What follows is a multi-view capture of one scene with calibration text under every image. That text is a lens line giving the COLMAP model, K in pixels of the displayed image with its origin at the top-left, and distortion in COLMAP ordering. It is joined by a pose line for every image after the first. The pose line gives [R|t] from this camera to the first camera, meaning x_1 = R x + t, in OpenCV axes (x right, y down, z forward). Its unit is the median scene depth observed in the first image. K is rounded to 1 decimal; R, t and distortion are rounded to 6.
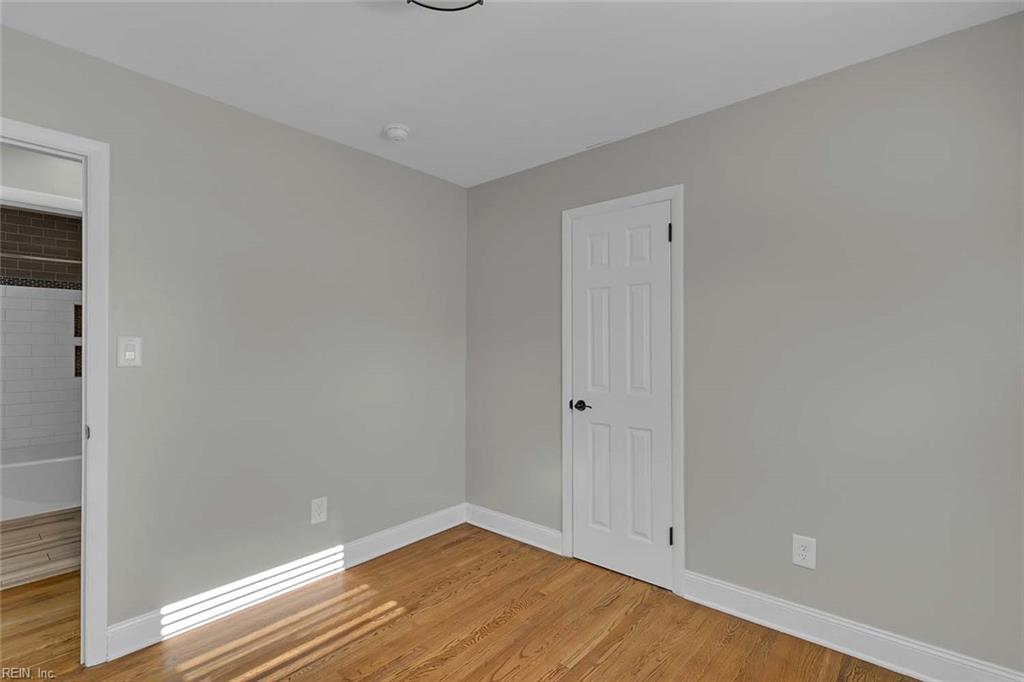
lens RADIAL K [[466.2, 0, 513.6], [0, 466.2, 342.5], [0, 0, 1]] dist [0.000901, 0.001980]
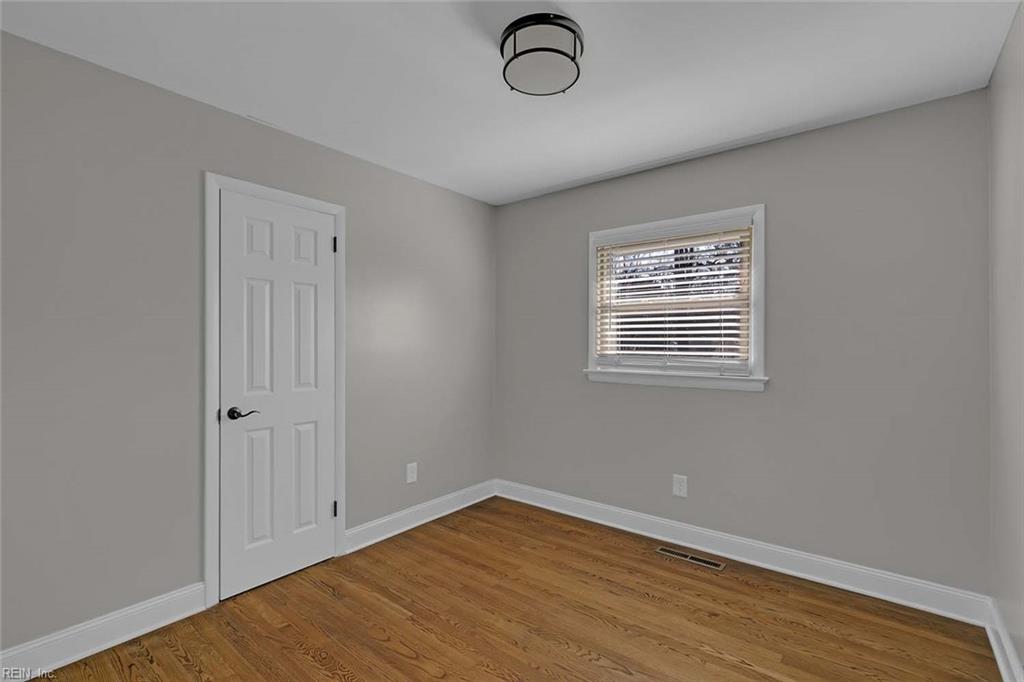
lens RADIAL K [[466.2, 0, 513.6], [0, 466.2, 342.5], [0, 0, 1]] dist [0.000901, 0.001980]
pose [[-0.030143, 0.002748, 0.999542, -0.806881], [-0.008828, 0.999956, -0.003015, 0.004671], [-0.999507, -0.008915, -0.030118, 0.586618]]
